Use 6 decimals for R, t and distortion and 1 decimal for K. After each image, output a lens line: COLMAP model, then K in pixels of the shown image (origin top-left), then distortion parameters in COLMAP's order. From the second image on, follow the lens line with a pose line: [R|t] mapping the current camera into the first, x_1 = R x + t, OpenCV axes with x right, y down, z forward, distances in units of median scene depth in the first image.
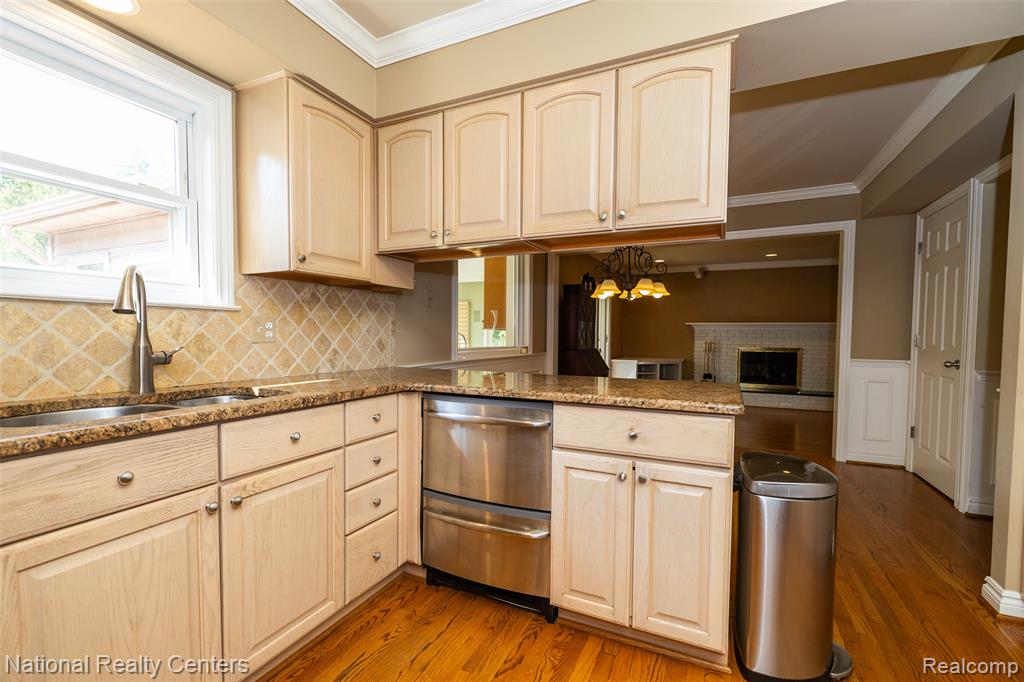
lens RADIAL K [[433.5, 0, 515.7], [0, 433.5, 350.6], [0, 0, 1]] dist [-0.001679, -0.000086]
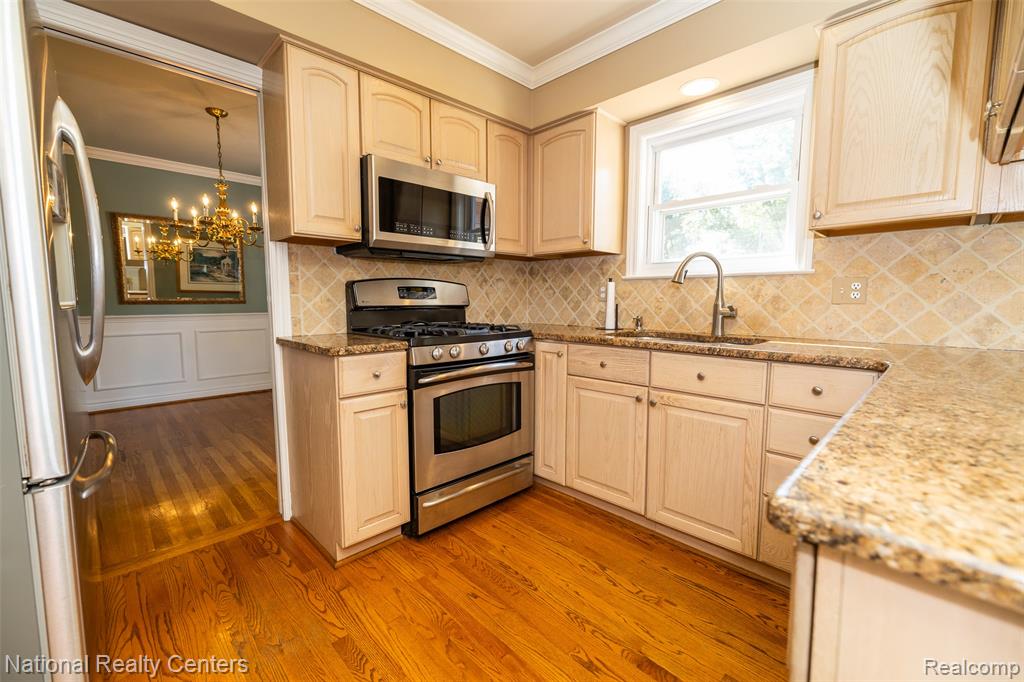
lens RADIAL K [[433.5, 0, 511.5], [0, 433.5, 338.7], [0, 0, 1]] dist [-0.001679, -0.000086]
pose [[-0.338104, 0.078298, -0.937846, 0.669055], [-0.036283, 0.994708, 0.096126, -0.007600], [0.940409, 0.066529, -0.333473, 0.705887]]
